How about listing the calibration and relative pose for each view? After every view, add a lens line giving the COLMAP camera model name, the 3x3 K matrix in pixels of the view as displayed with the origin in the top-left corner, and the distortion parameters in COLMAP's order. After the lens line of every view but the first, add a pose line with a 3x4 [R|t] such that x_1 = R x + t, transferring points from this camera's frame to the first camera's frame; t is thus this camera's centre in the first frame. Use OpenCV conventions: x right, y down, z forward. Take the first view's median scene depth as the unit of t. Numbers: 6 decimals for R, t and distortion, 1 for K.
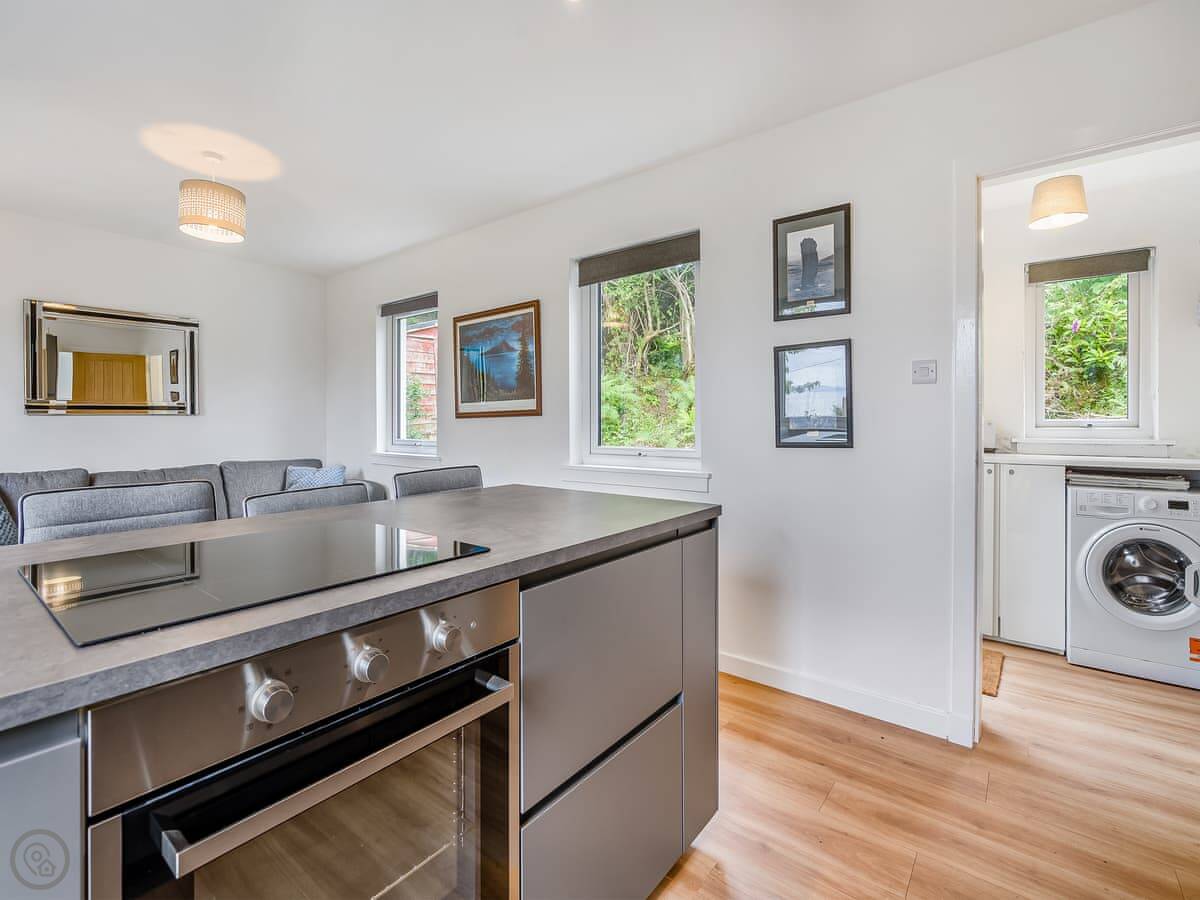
lens RADIAL K [[544.1, 0, 594.5], [0, 544.1, 430.6], [0, 0, 1]] dist [-0.000049, 0.000513]
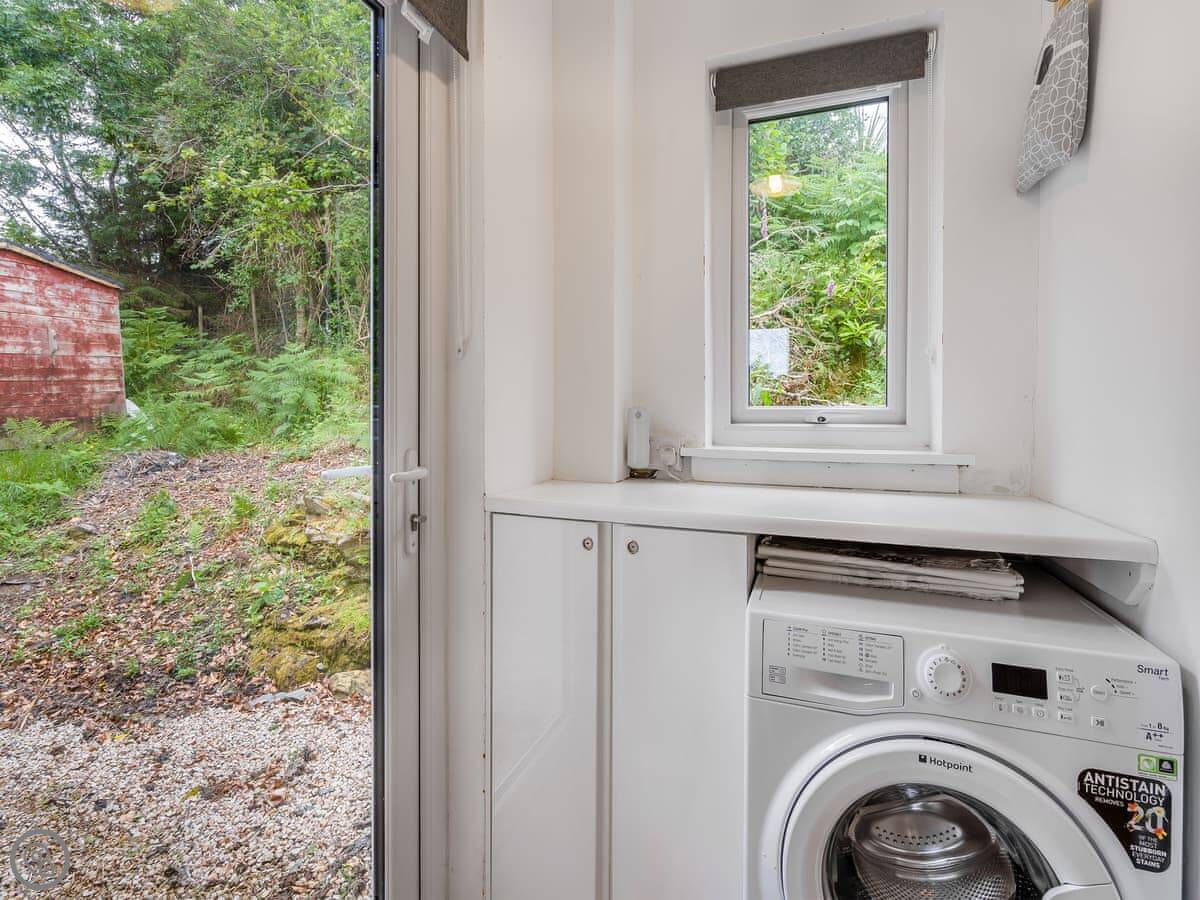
lens RADIAL K [[550.4, 0, 594.7], [0, 550.4, 421.2], [0, 0, 1]] dist [-0.000360, 0.000624]
pose [[0.957679, 0.002737, 0.287827, 0.350354], [-0.003707, 0.999989, 0.002823, -0.005523], [-0.287816, -0.003771, 0.957678, 0.359831]]
